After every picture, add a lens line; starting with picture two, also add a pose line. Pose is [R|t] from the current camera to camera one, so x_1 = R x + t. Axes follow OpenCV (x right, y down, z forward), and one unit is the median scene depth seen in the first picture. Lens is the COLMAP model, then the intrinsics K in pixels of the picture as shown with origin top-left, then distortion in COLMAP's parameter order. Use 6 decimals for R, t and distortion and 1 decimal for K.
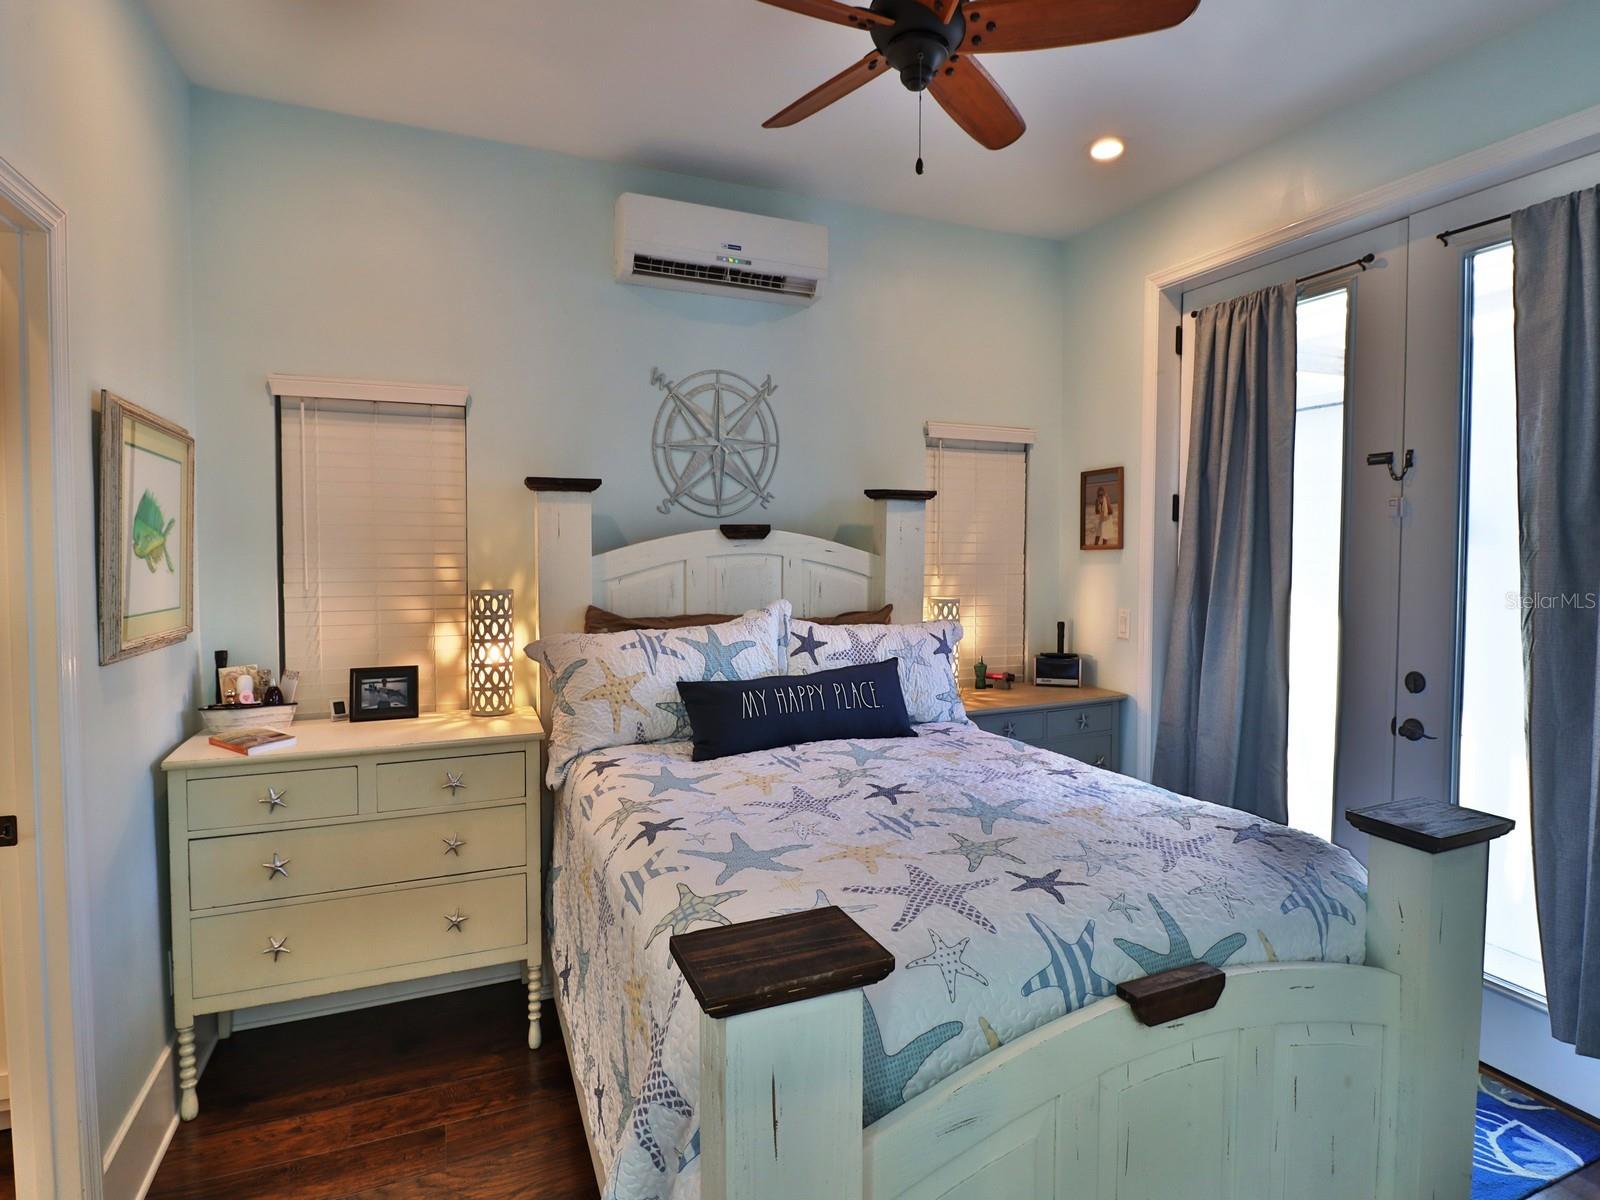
lens RADIAL K [[828.5, 0, 809.0], [0, 828.5, 589.9], [0, 0, 1]] dist [0.003689, -0.014350]
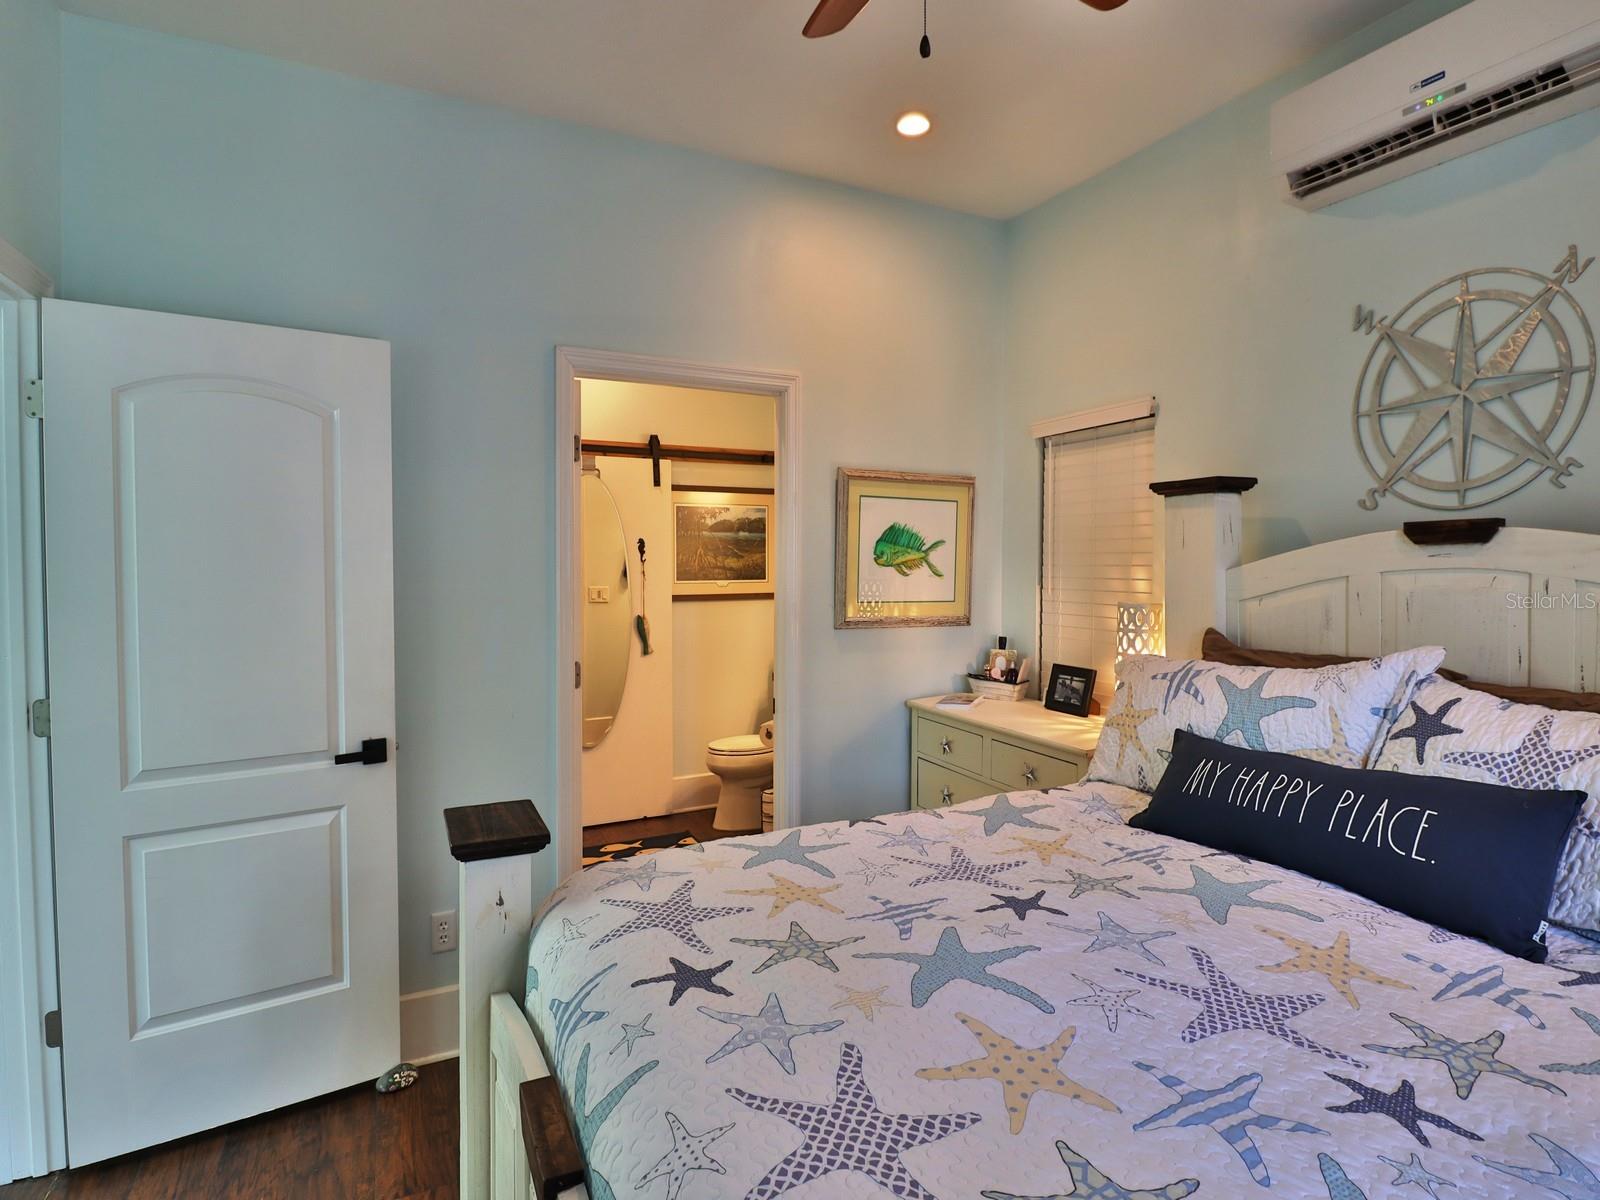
lens RADIAL K [[828.5, 0, 799.9], [0, 828.5, 593.5], [0, 0, 1]] dist [0.003689, -0.014350]
pose [[0.047684, 0.036953, -0.998179, 0.523732], [-0.051346, 0.998085, 0.034496, -0.022504], [0.997542, 0.049607, 0.049490, 0.515635]]
